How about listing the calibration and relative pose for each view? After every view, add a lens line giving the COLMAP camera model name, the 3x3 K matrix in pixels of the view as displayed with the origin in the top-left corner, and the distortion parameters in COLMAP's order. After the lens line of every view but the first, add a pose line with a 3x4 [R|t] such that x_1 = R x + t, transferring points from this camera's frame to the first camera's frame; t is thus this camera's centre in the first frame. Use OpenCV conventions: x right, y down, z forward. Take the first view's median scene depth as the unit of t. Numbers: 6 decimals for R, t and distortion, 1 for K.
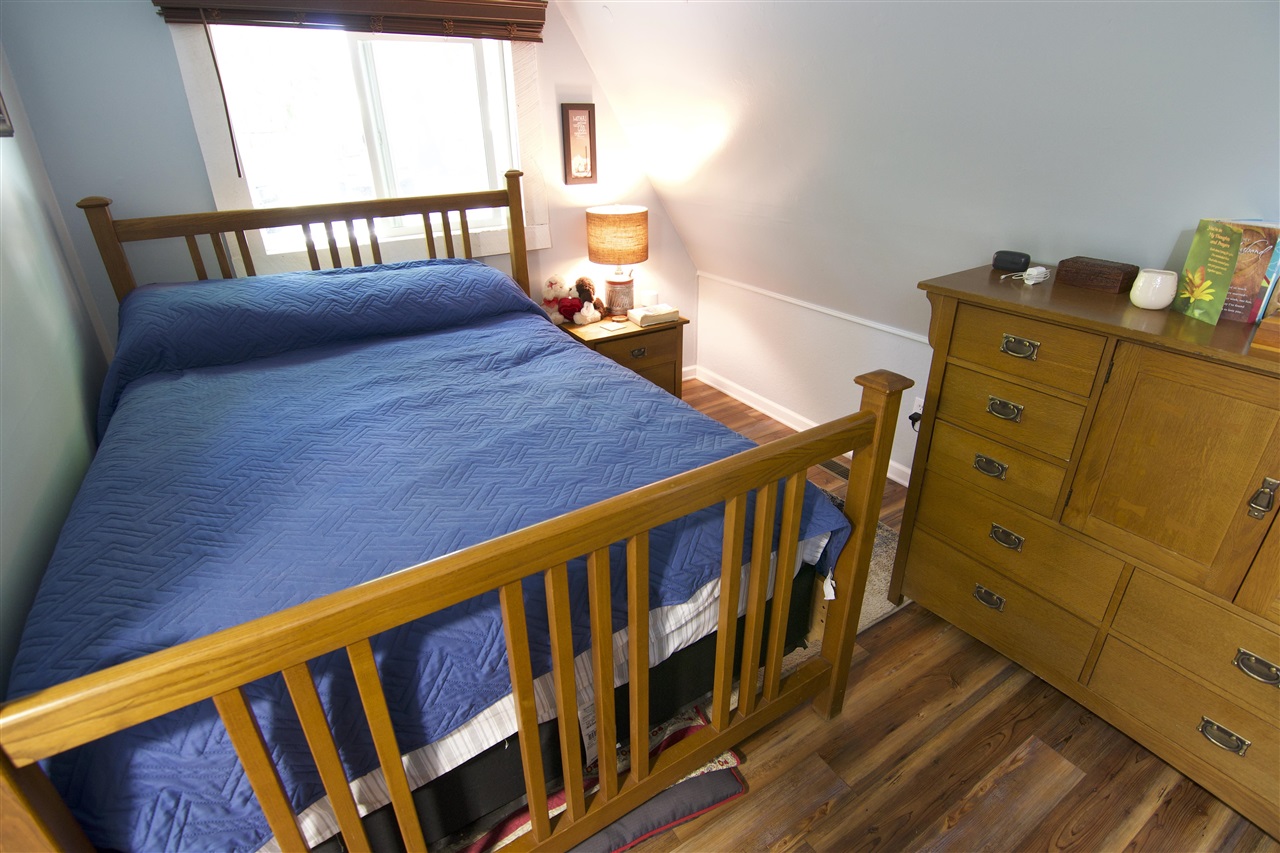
lens RADIAL K [[621.4, 0, 641.3], [0, 621.4, 422.4], [0, 0, 1]] dist [-0.012745, -0.006835]
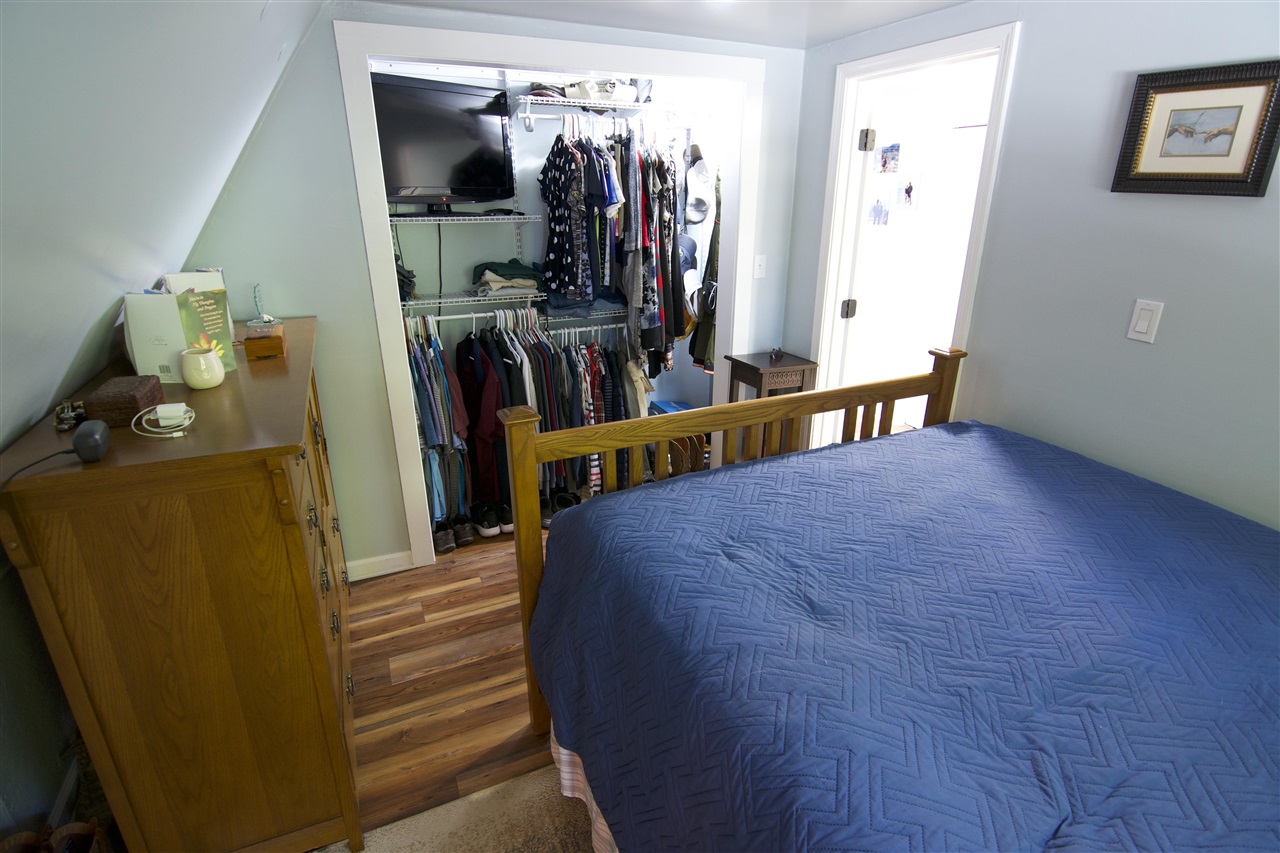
lens RADIAL K [[621.4, 0, 641.2], [0, 621.4, 422.4], [0, 0, 1]] dist [-0.012745, -0.006835]
pose [[-0.992058, -0.031121, 0.121873, 0.021297], [0.065382, 0.700147, 0.710999, -0.866516], [-0.107456, 0.713320, -0.692551, 1.785868]]
